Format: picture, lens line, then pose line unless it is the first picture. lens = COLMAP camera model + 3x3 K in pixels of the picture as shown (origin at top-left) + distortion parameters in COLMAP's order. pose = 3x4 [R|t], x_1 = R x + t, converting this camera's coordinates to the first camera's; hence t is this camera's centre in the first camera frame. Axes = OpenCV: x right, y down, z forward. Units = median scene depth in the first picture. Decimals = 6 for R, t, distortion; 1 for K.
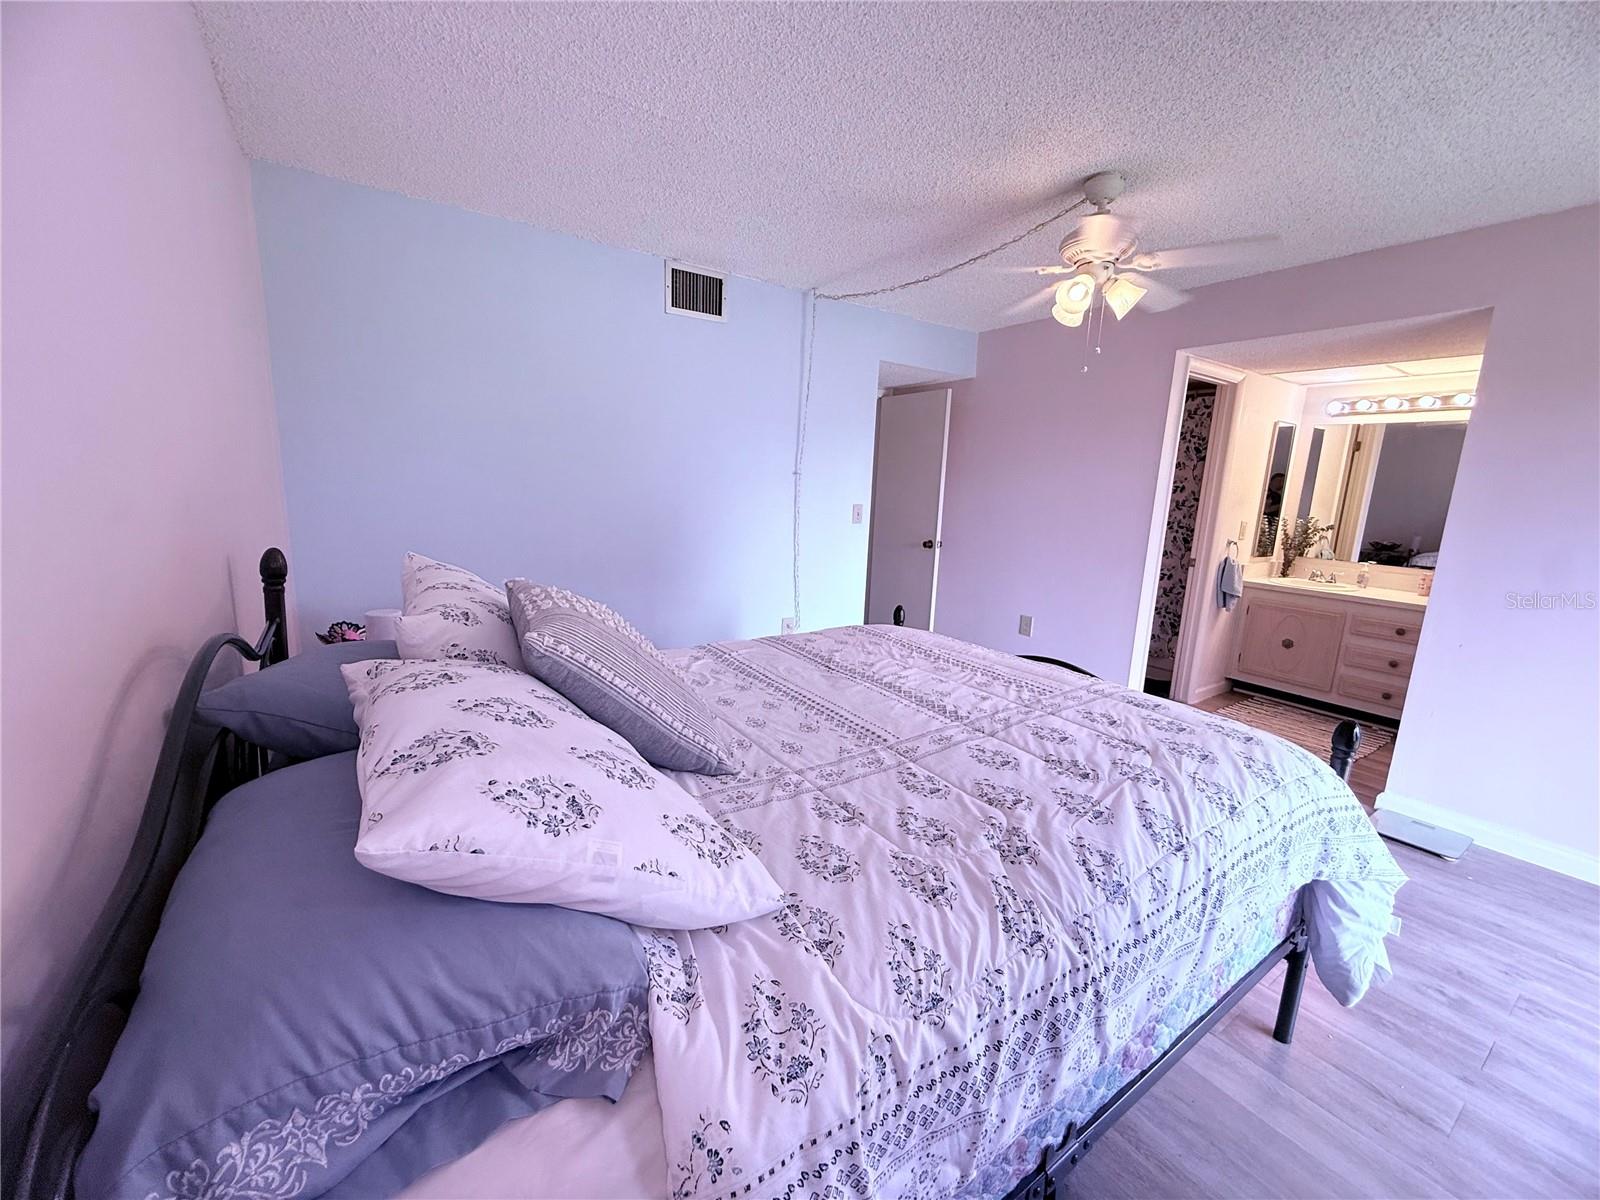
lens RADIAL K [[630.2, 0, 799.9], [0, 630.2, 596.5], [0, 0, 1]] dist [-0.009772, -0.000390]
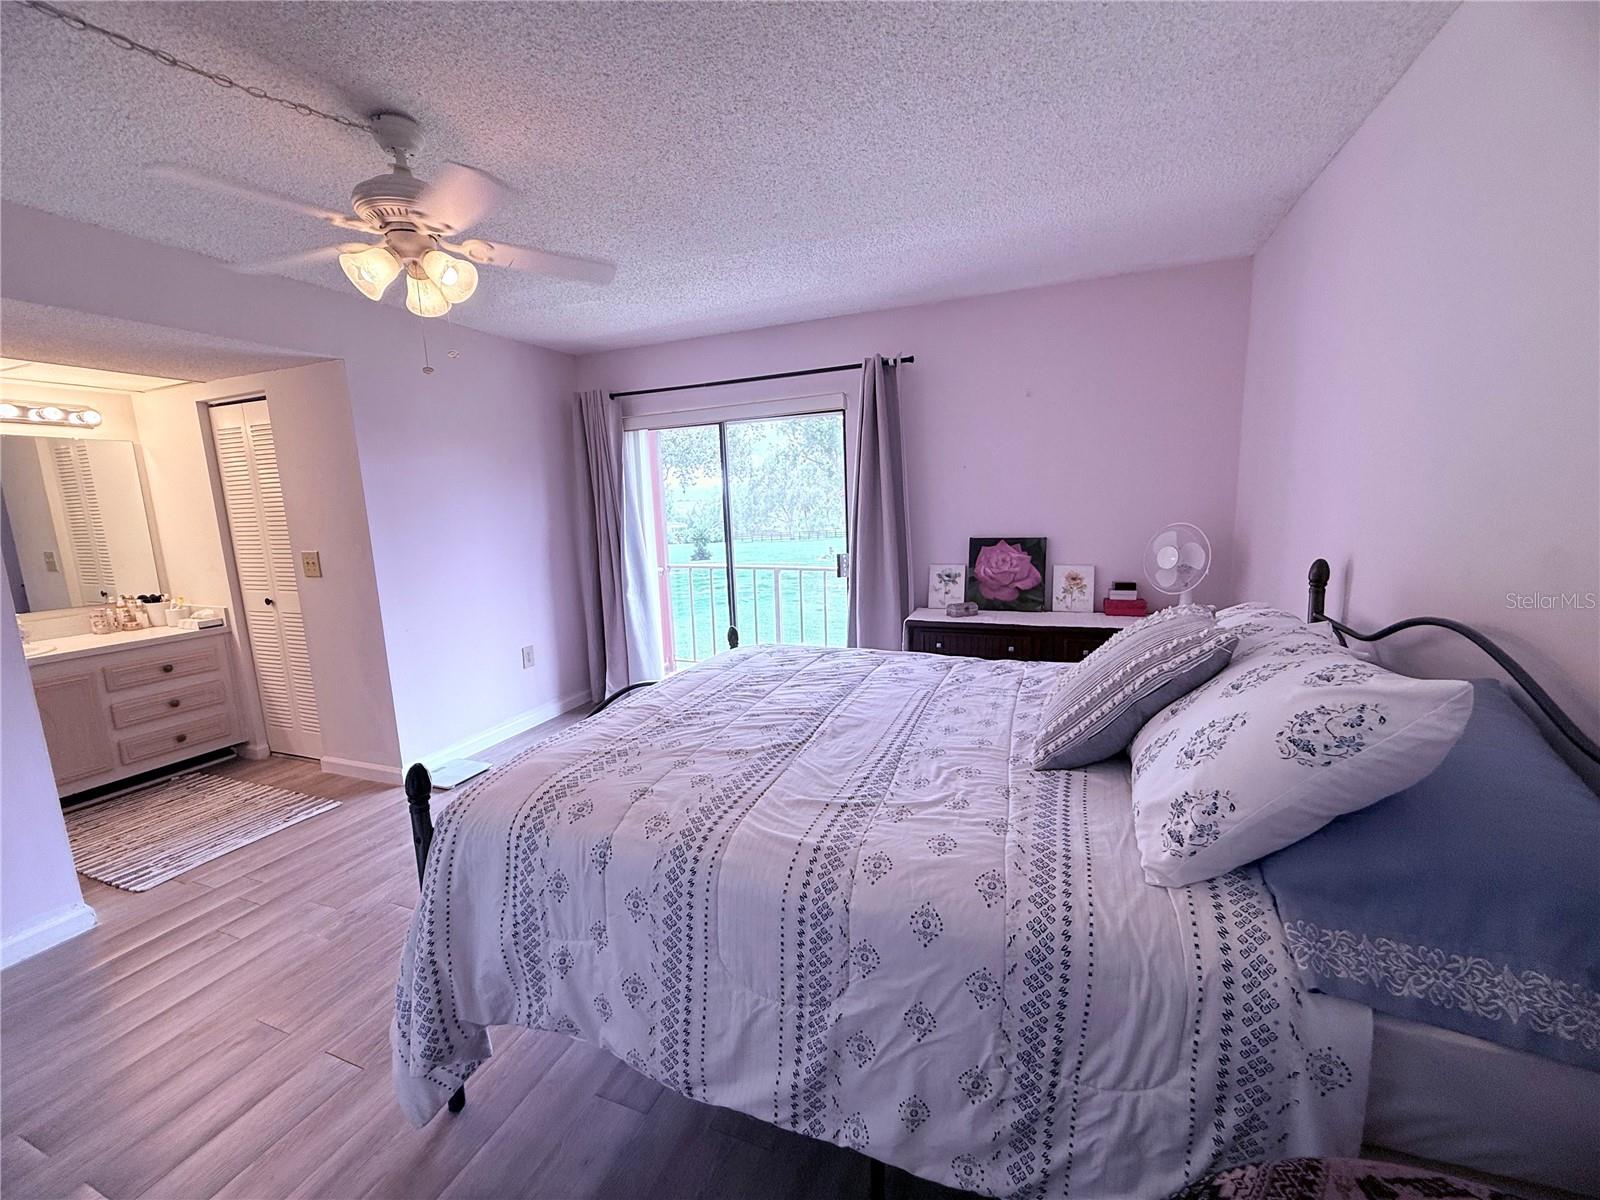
lens RADIAL K [[630.2, 0, 799.0], [0, 630.2, 596.8], [0, 0, 1]] dist [-0.009772, -0.000390]
pose [[-0.549339, -0.145407, 0.822851, -0.744391], [0.169996, 0.944701, 0.280430, -0.368737], [-0.818125, 0.293933, -0.494242, 1.693285]]
